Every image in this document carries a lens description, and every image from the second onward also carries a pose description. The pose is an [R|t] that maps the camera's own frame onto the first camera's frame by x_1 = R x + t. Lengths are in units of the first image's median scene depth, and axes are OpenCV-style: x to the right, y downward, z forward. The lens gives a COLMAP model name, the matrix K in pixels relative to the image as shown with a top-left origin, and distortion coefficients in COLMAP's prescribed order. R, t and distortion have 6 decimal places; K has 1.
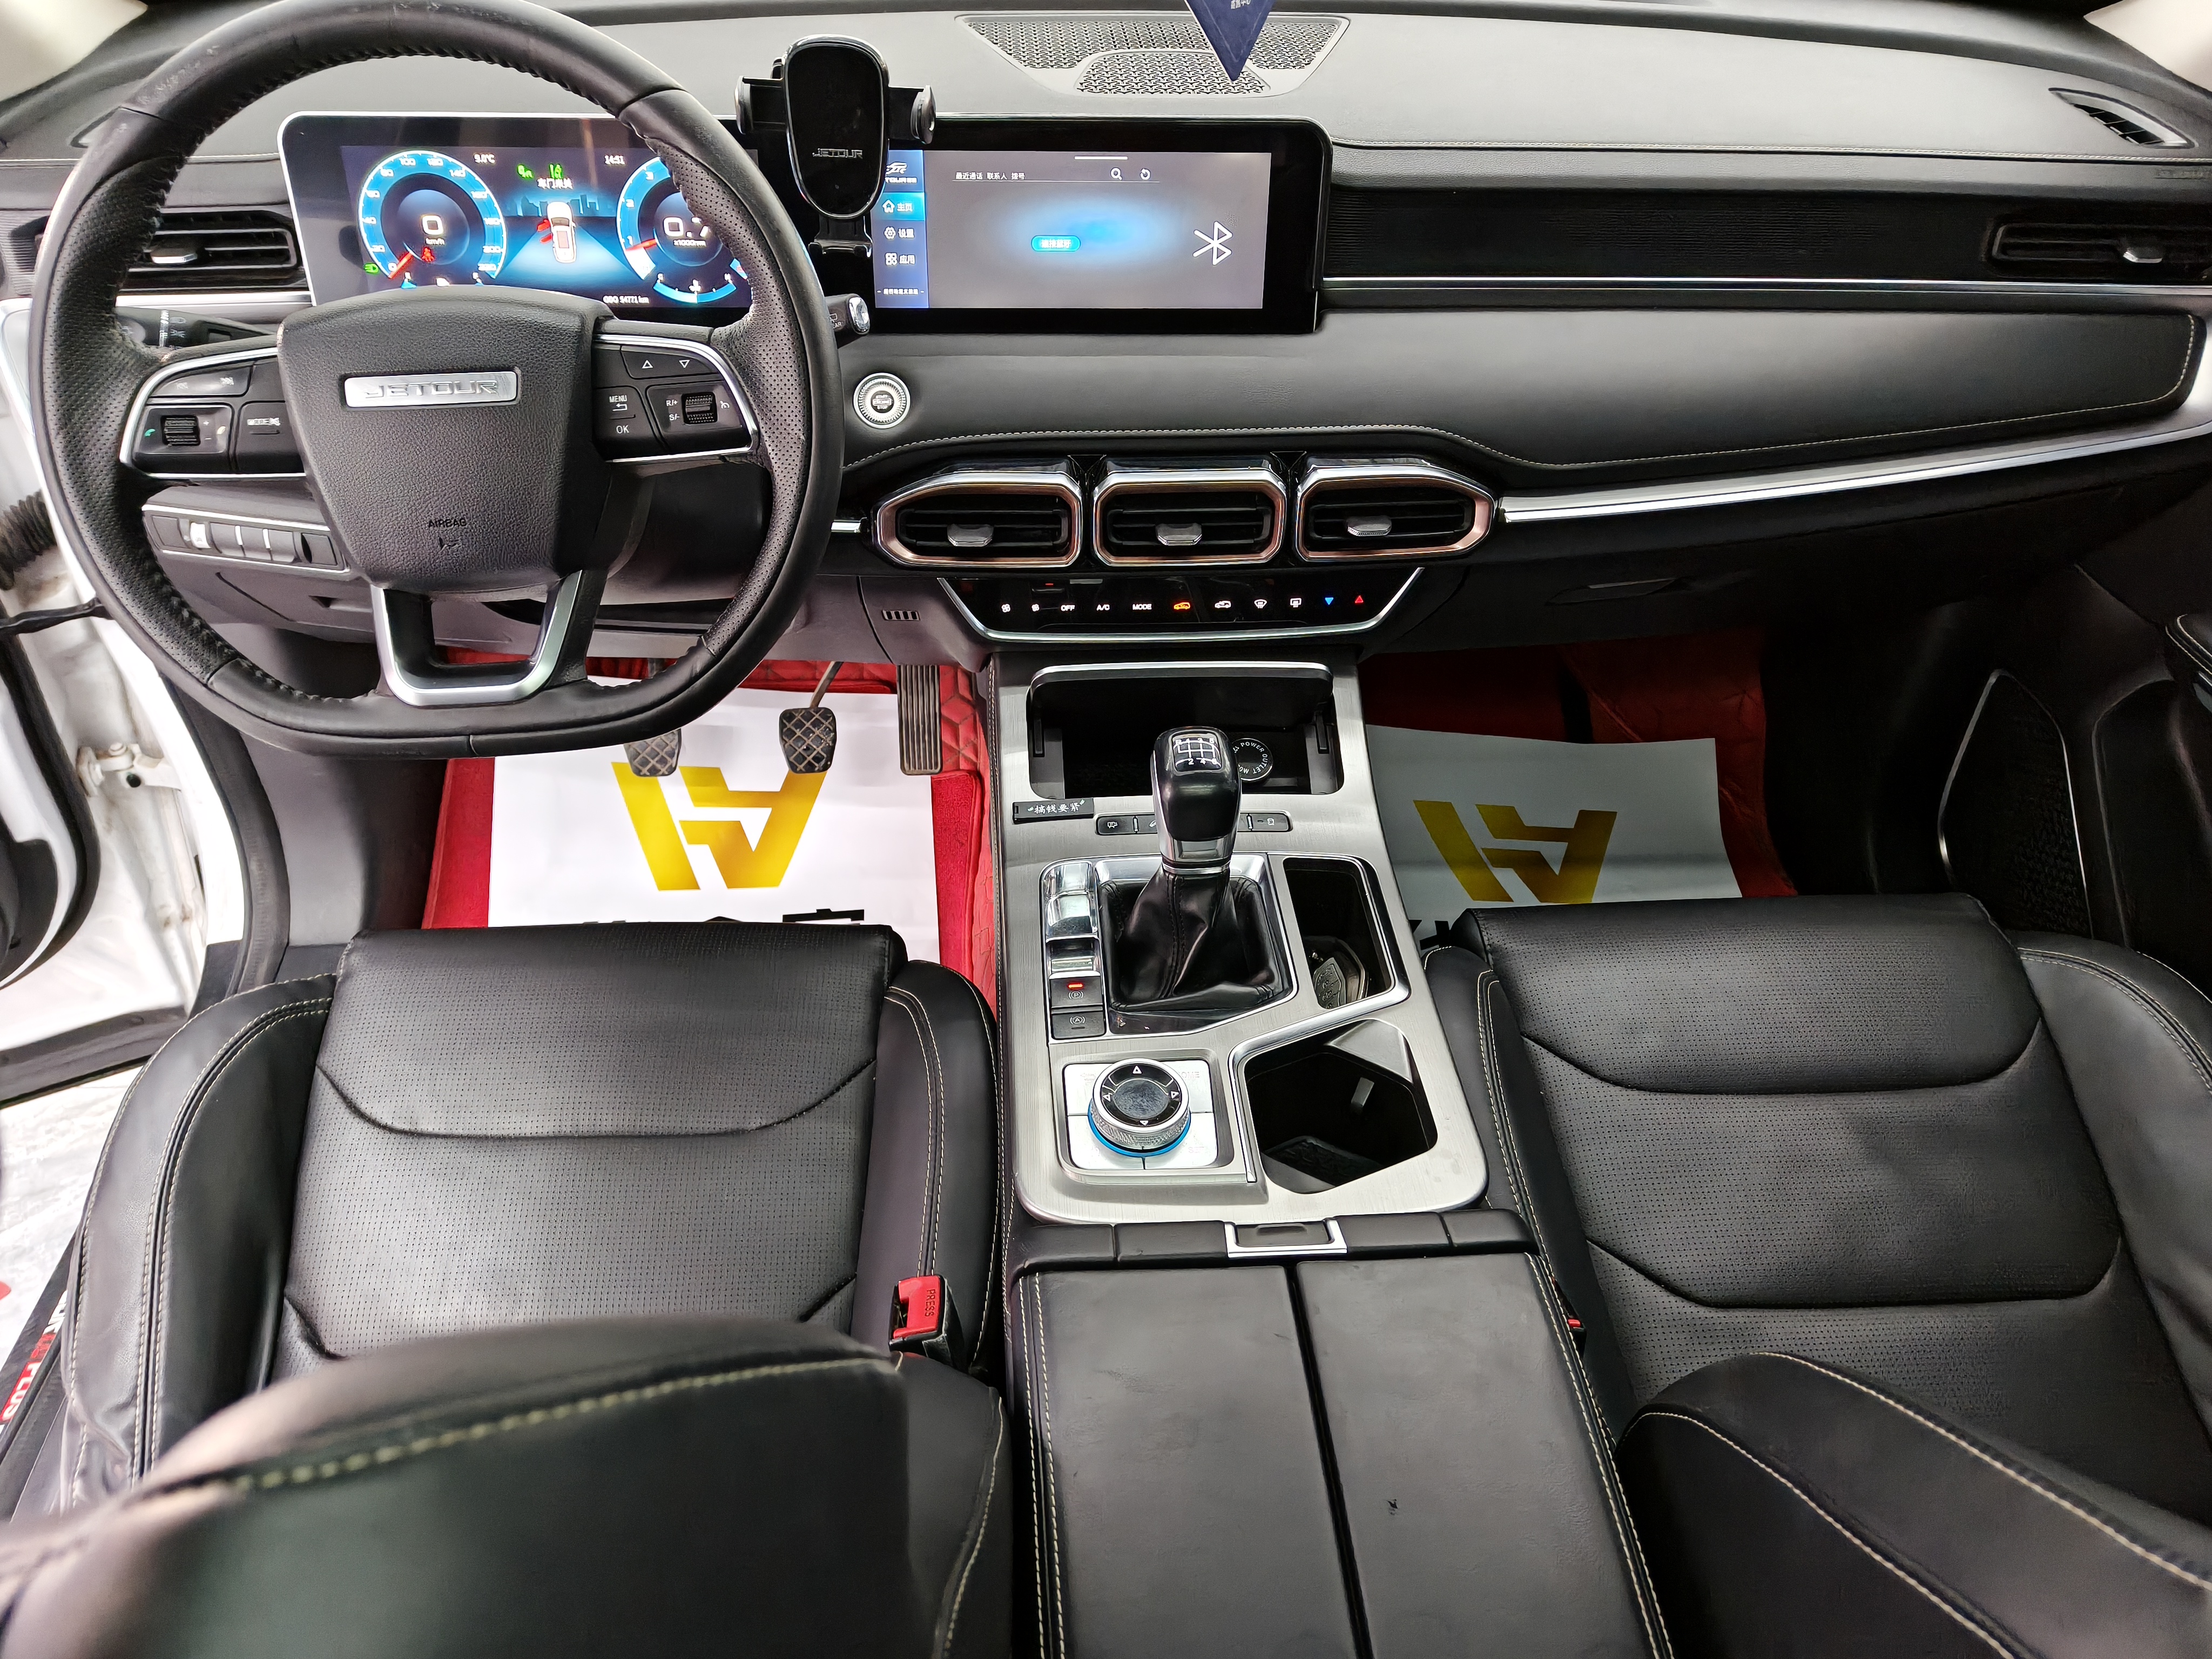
lens RADIAL K [[1530.5, 0, 1103.4], [0, 1530.5, 822.0], [0, 0, 1]] dist [0.016470, -0.006753]
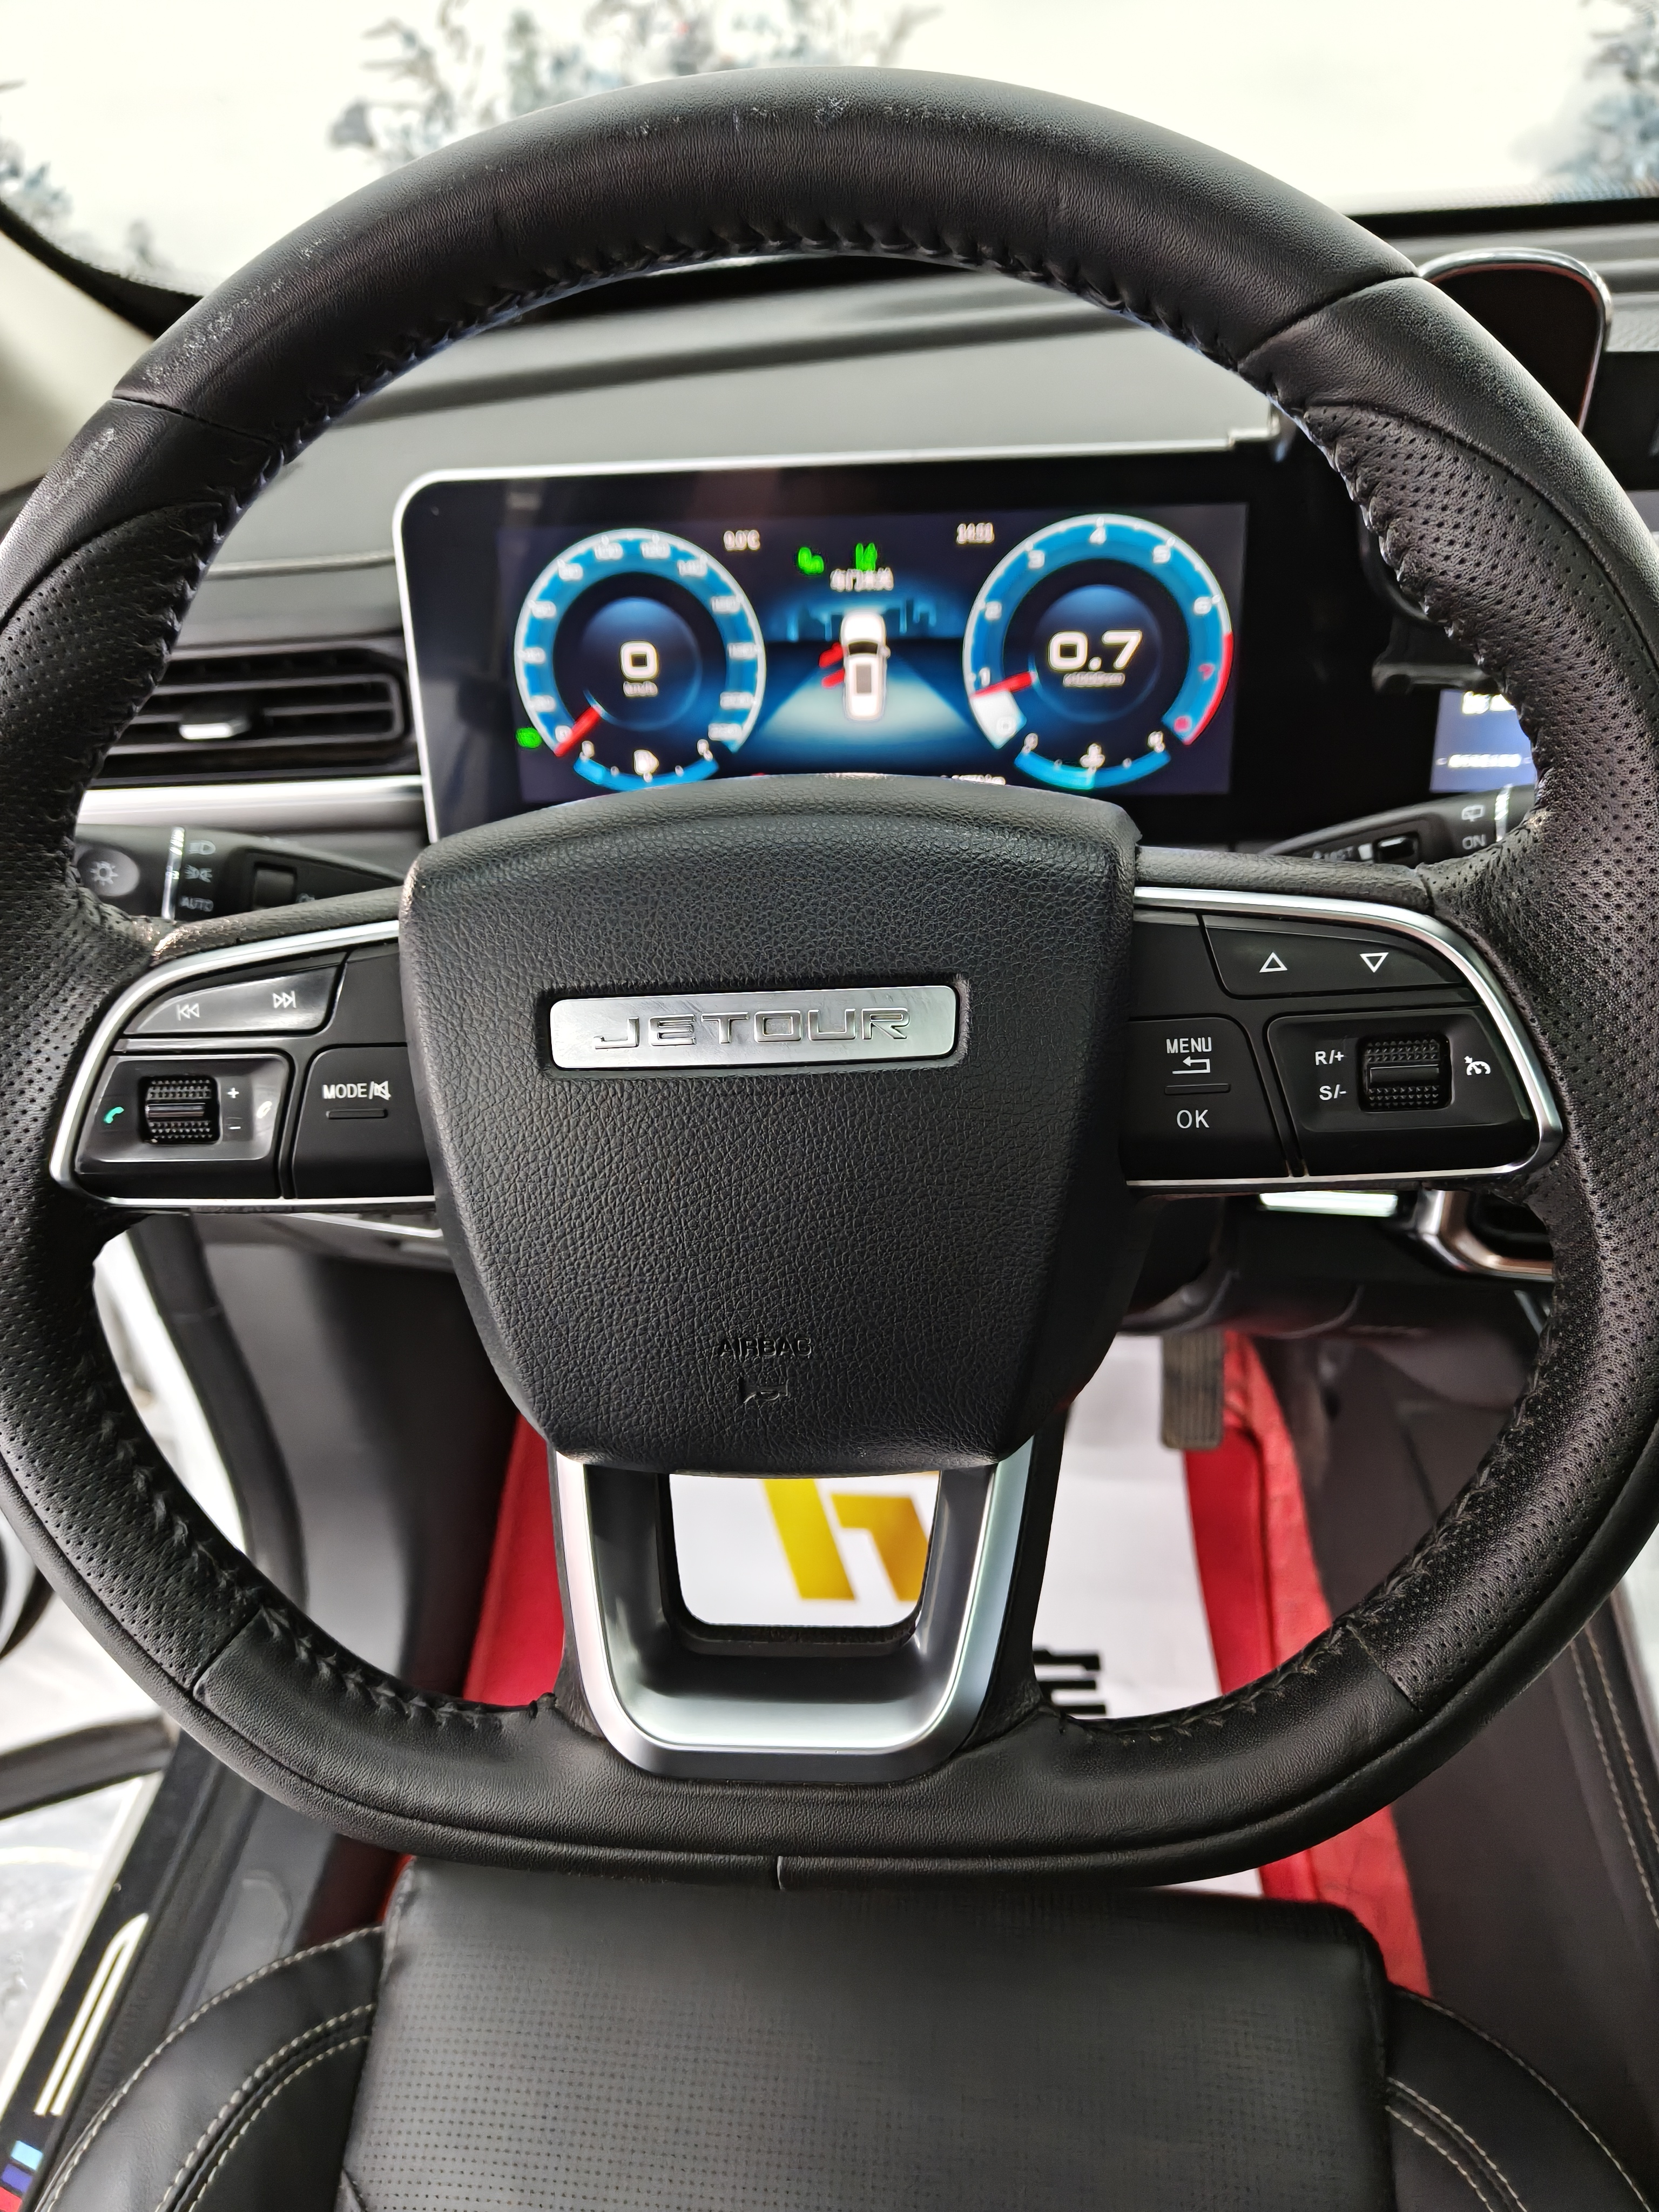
lens RADIAL K [[1530.5, 0, 808.7], [0, 1530.5, 1118.0], [0, 0, 1]] dist [0.016470, -0.006753]
pose [[0.985391, 0.022843, -0.168770, -0.274687], [-0.038471, 0.995206, -0.089918, -0.172690], [0.165907, 0.095097, 0.981545, 0.473045]]
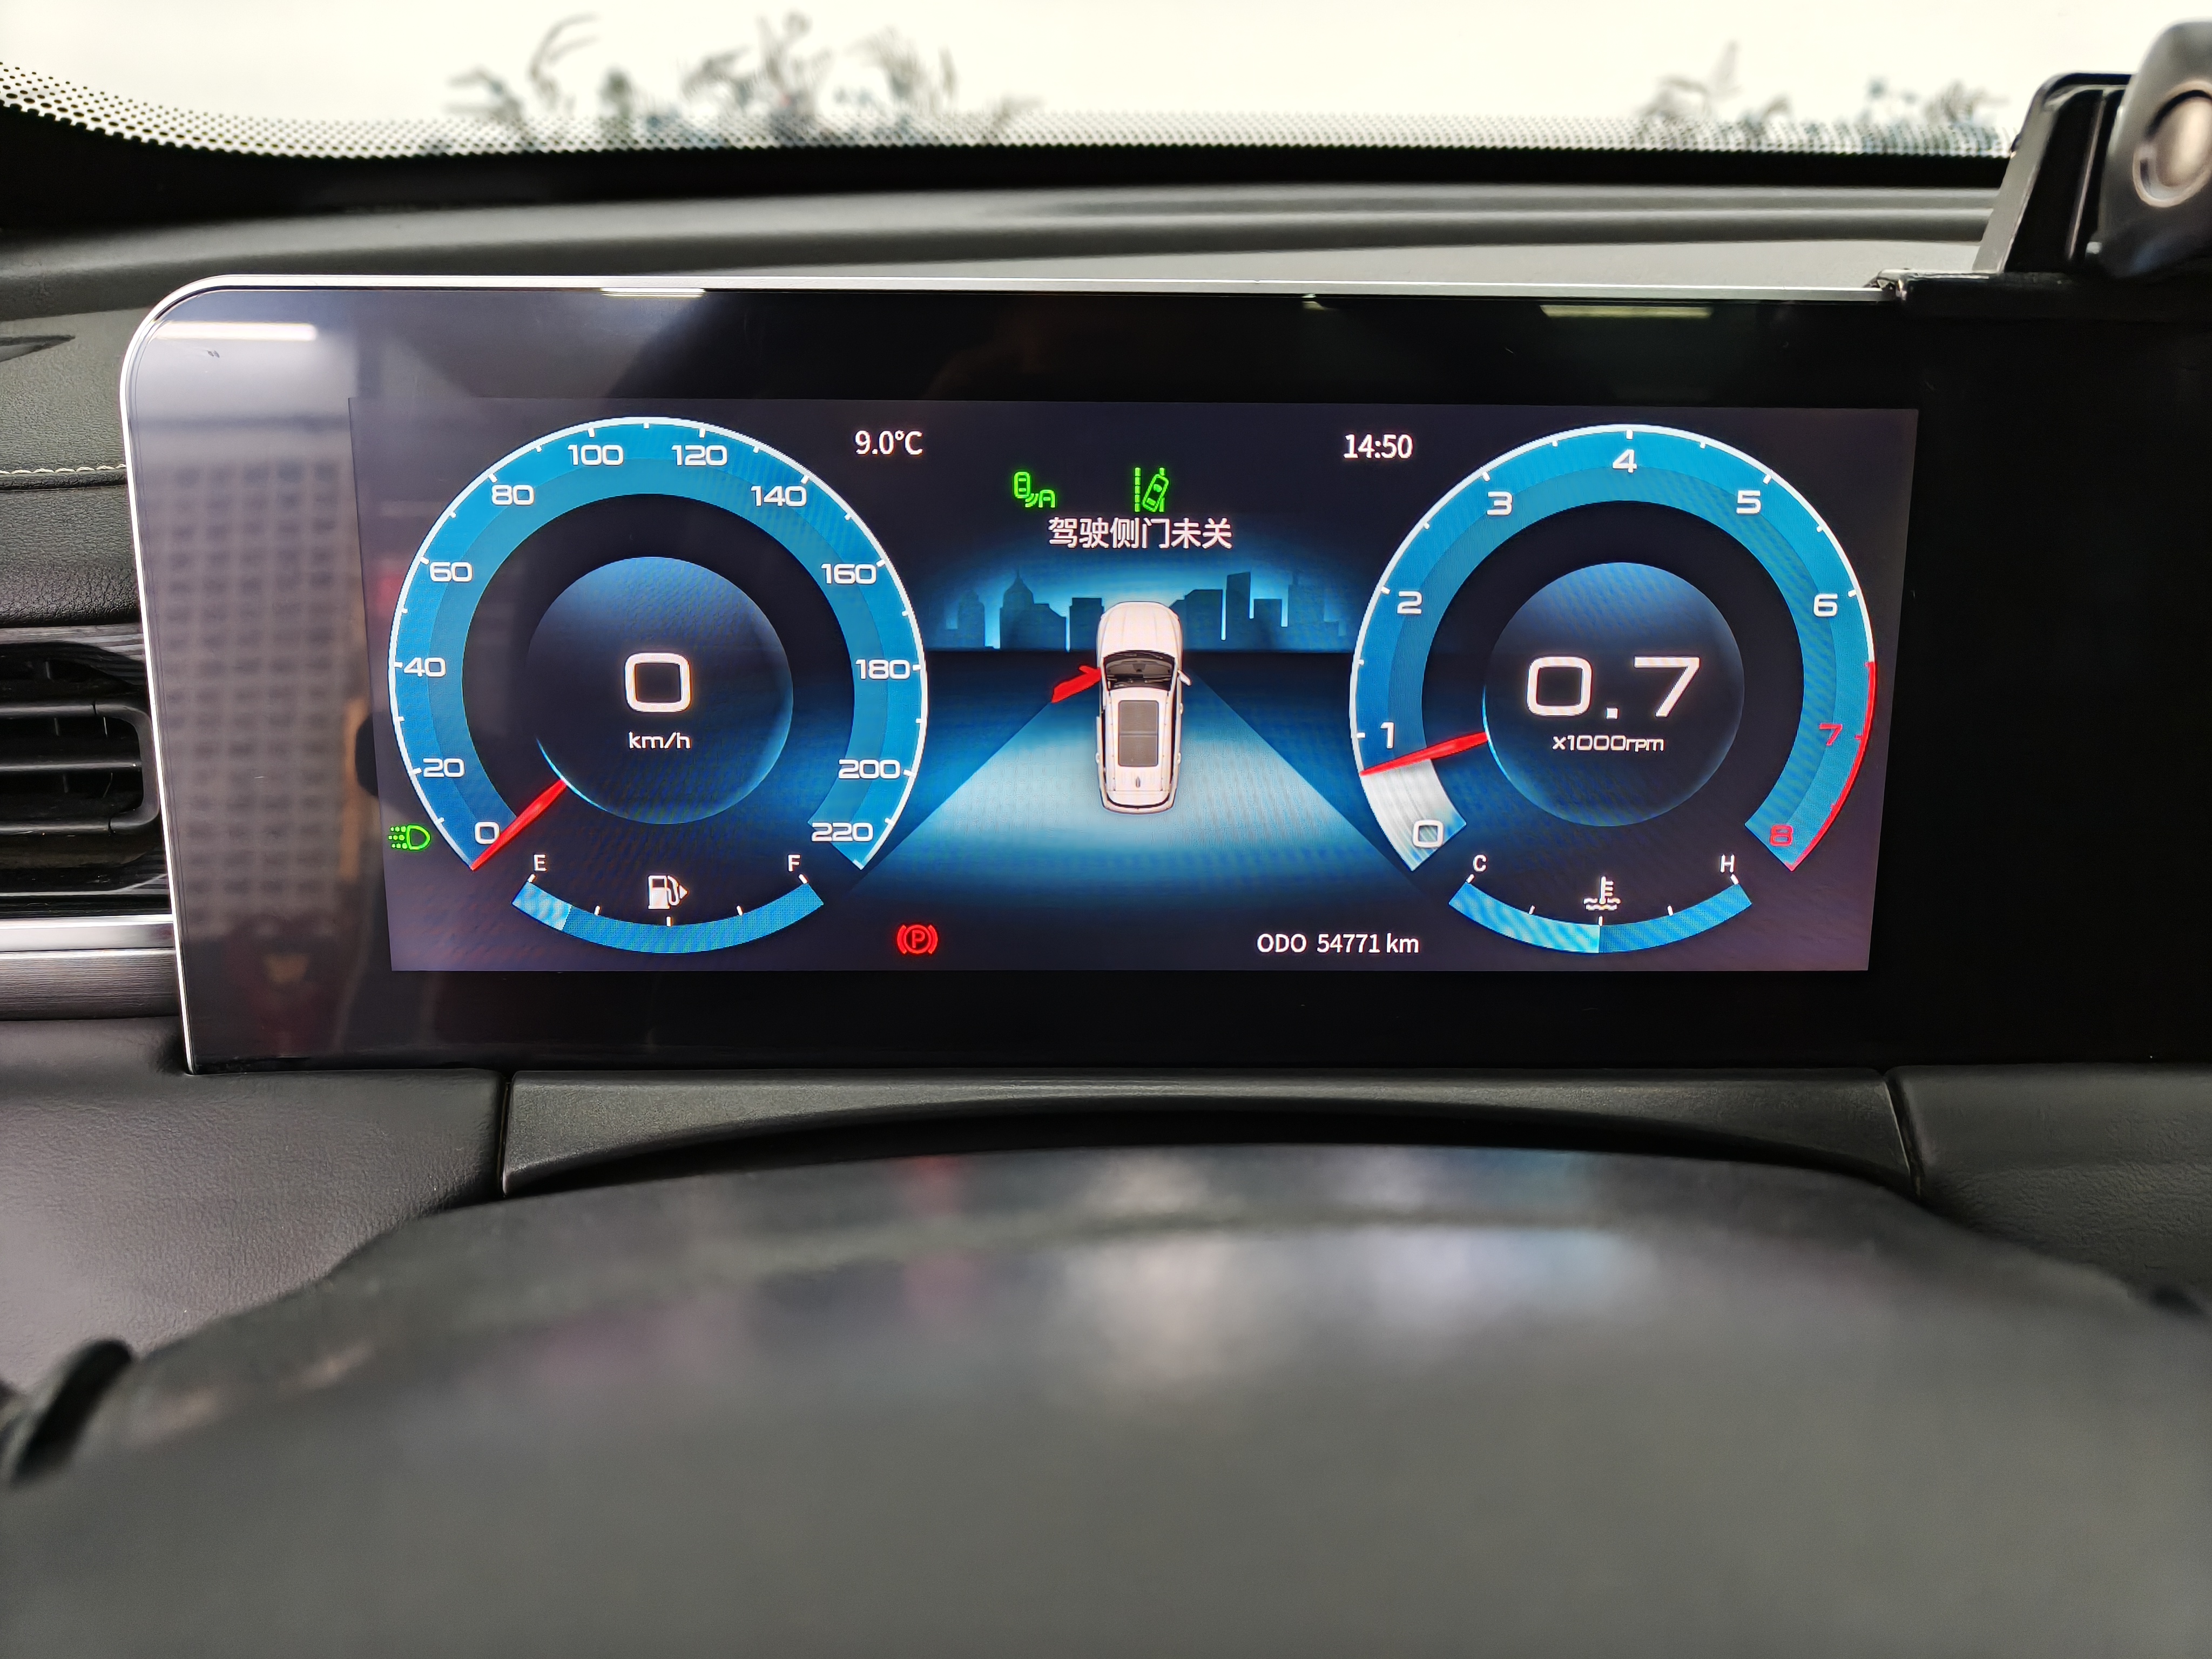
lens RADIAL K [[1530.5, 0, 1101.8], [0, 1530.5, 844.6], [0, 0, 1]] dist [0.016470, -0.006753]
pose [[0.999442, 0.000762, -0.033382, -0.348939], [-0.010550, 0.955735, -0.294040, -0.283464], [0.031680, 0.294228, 0.955210, 0.754895]]
